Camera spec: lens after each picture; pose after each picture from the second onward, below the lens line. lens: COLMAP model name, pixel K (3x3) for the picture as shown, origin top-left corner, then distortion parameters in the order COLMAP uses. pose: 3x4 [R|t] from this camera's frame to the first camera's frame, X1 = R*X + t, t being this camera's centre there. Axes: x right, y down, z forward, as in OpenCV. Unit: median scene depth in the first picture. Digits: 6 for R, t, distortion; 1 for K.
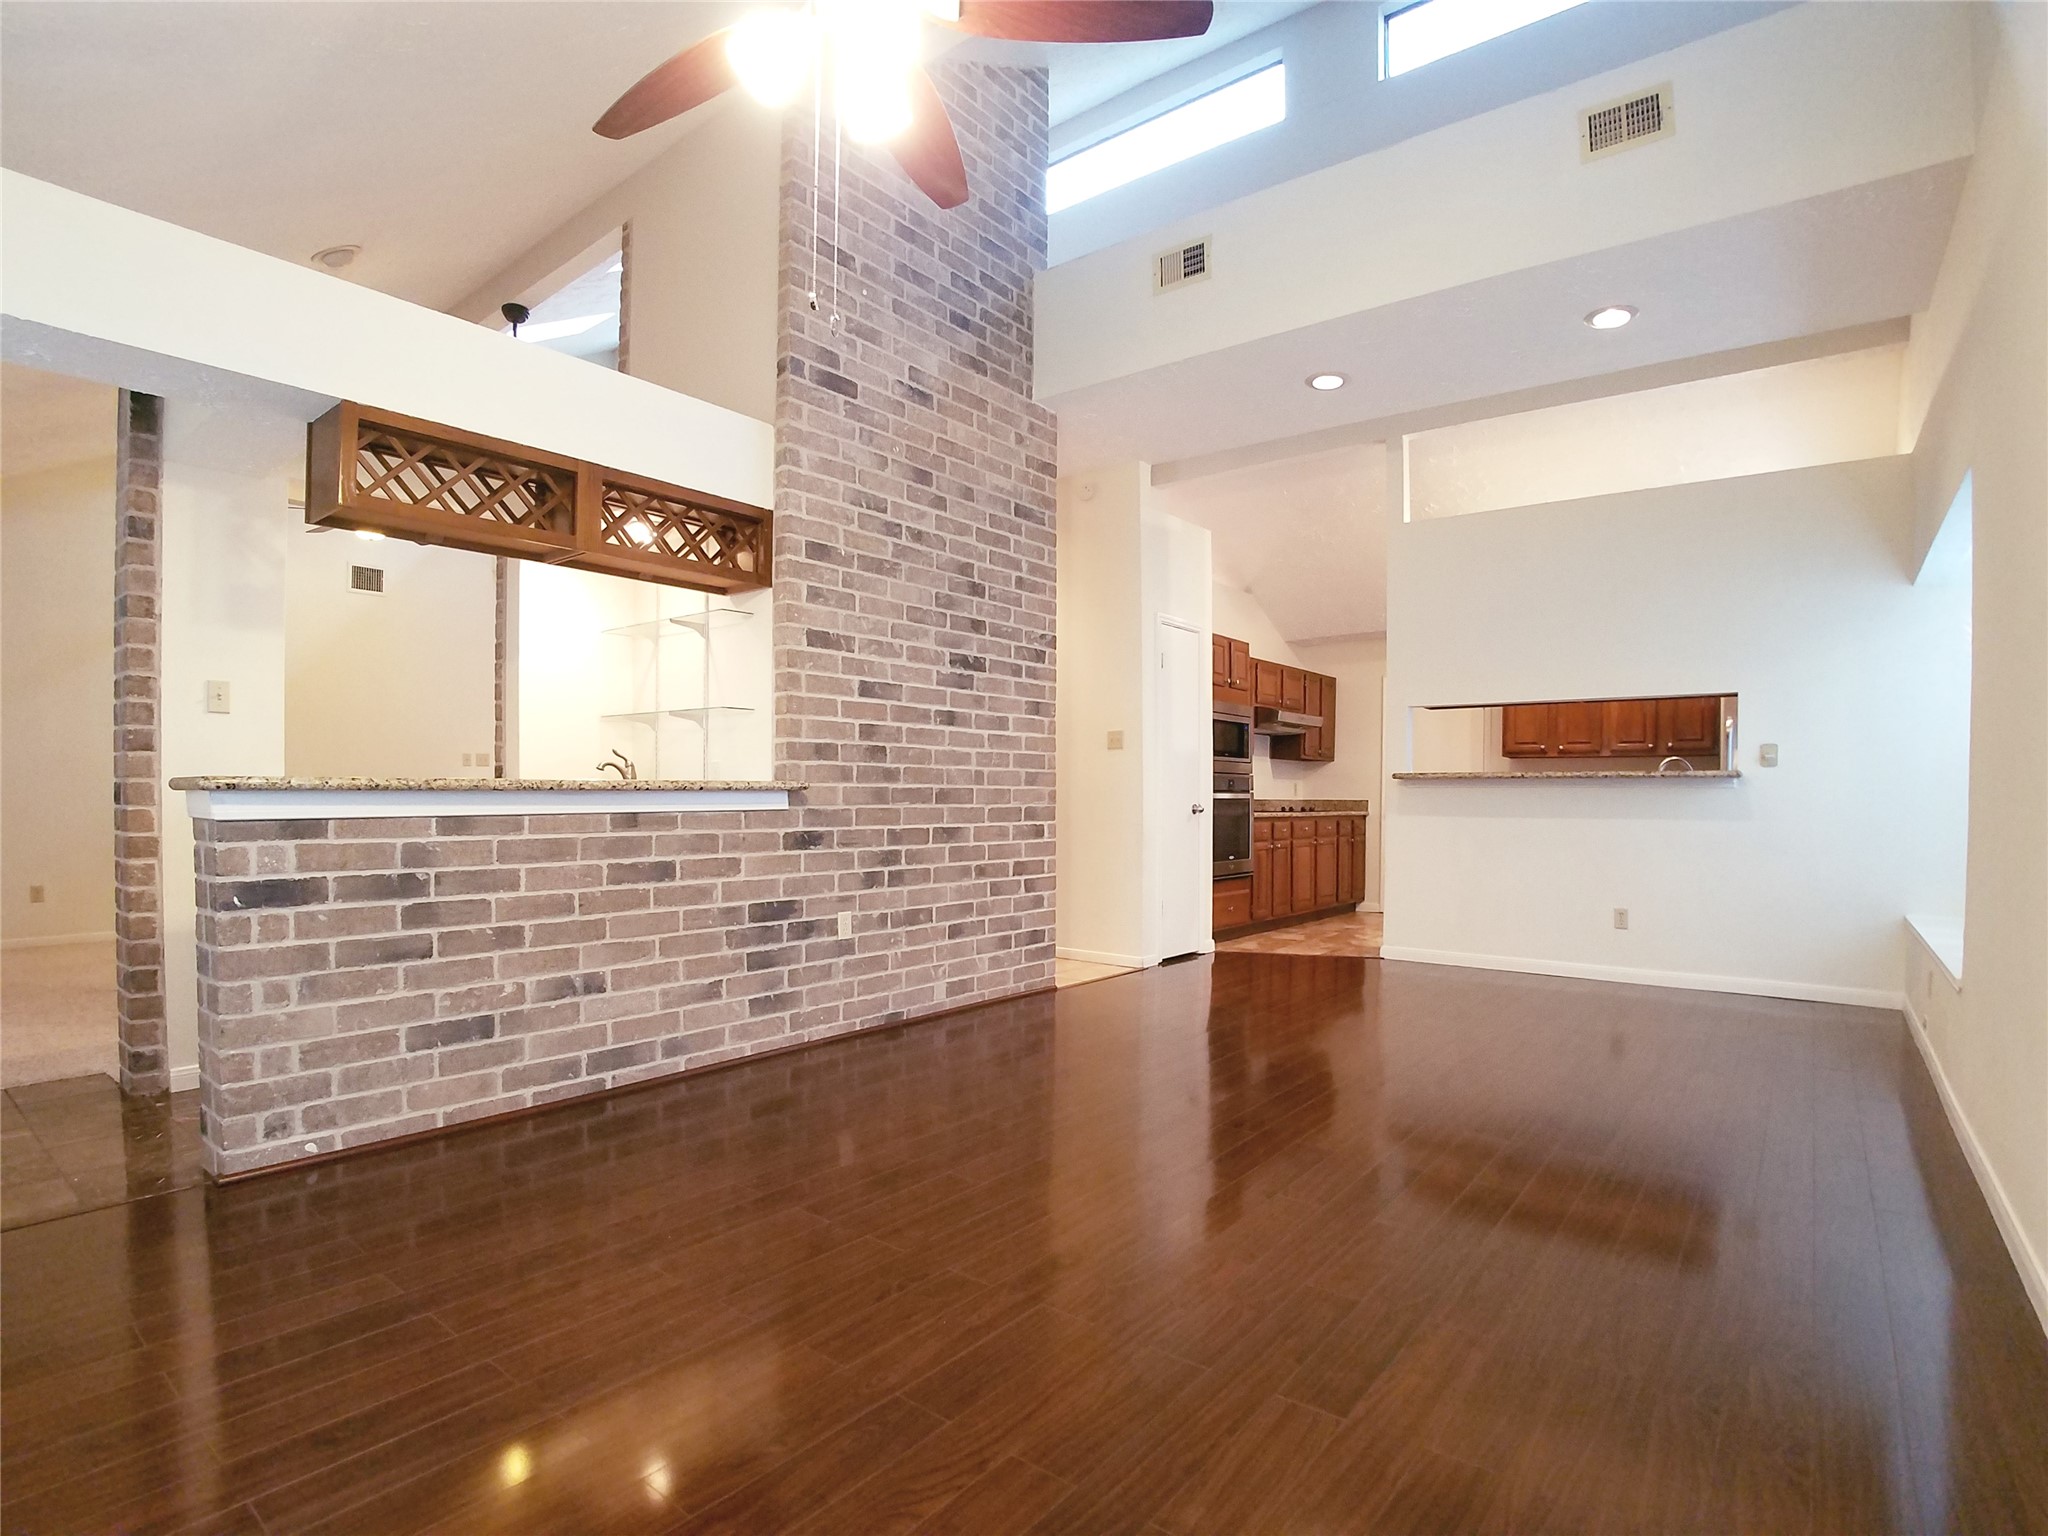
lens RADIAL K [[1044.0, 0, 1031.6], [0, 1044.0, 805.1], [0, 0, 1]] dist [-0.073948, 0.016177]
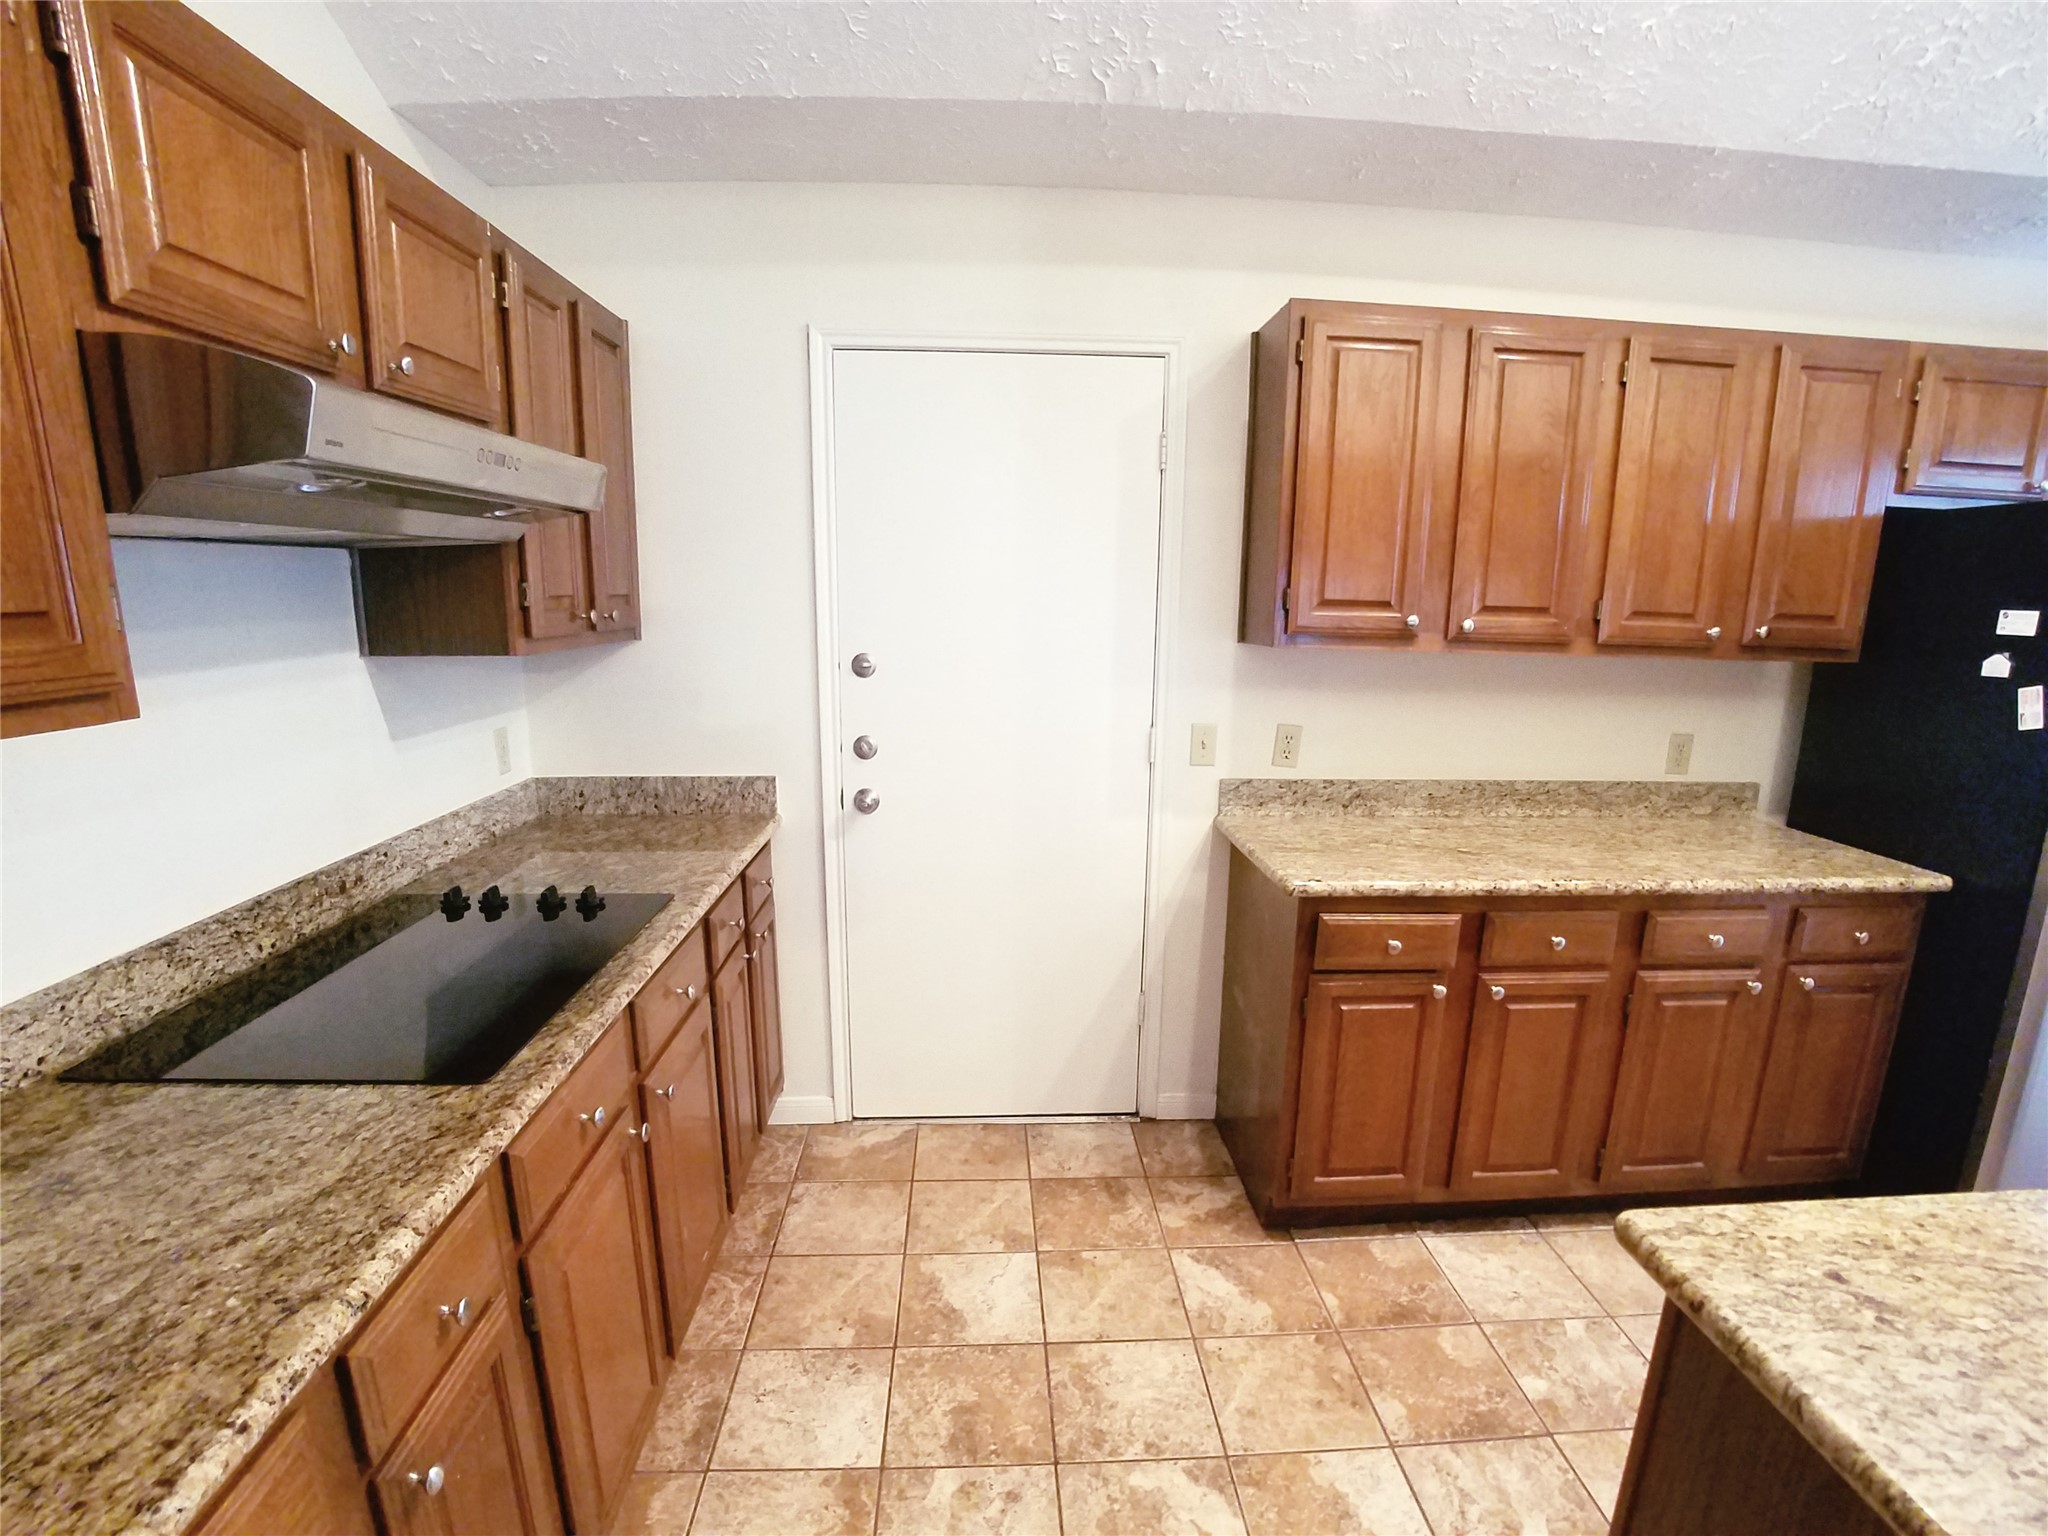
lens RADIAL K [[1029.5, 0, 1046.3], [0, 1029.5, 846.0], [0, 0, 1]] dist [-0.070889, 0.008401]
pose [[0.749180, -0.158110, 0.643219, 0.340345], [-0.002099, 0.970521, 0.241008, -0.098621], [-0.662363, -0.181908, 0.726763, 1.295627]]
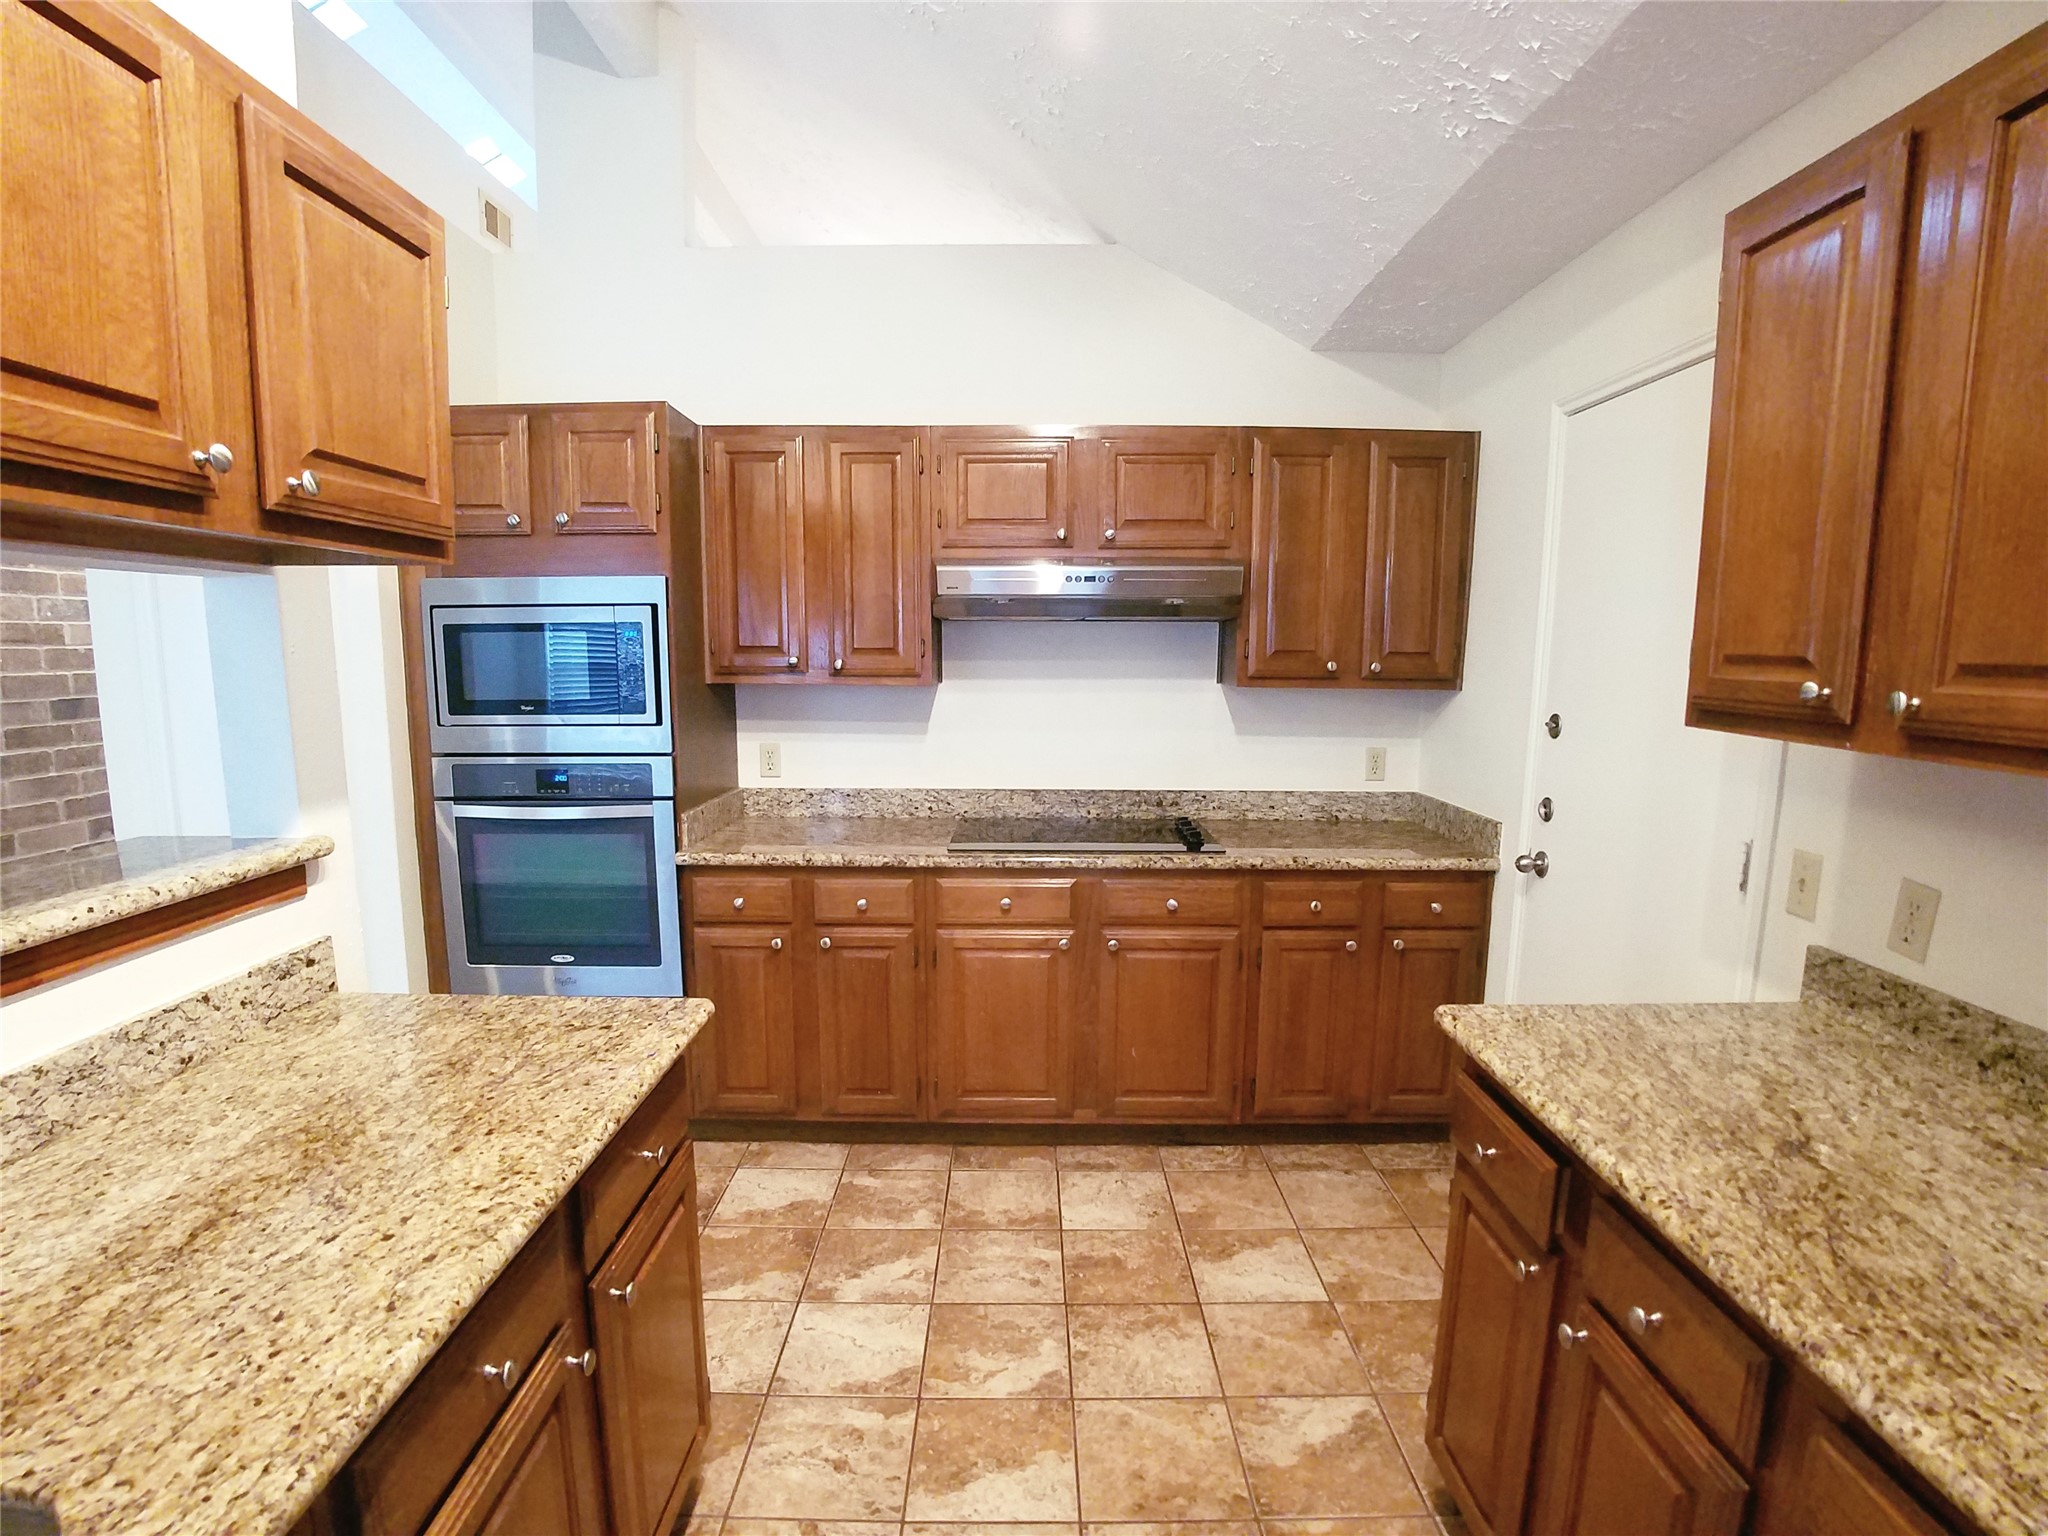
lens RADIAL K [[1025.8, 0, 1014.5], [0, 1025.8, 813.4], [0, 0, 1]] dist [-0.071029, 0.017324]
pose [[0.613063, 0.122986, -0.780403, 0.829212], [-0.006724, 0.988585, 0.150512, -0.092706], [0.790006, -0.087026, 0.606892, 1.235144]]
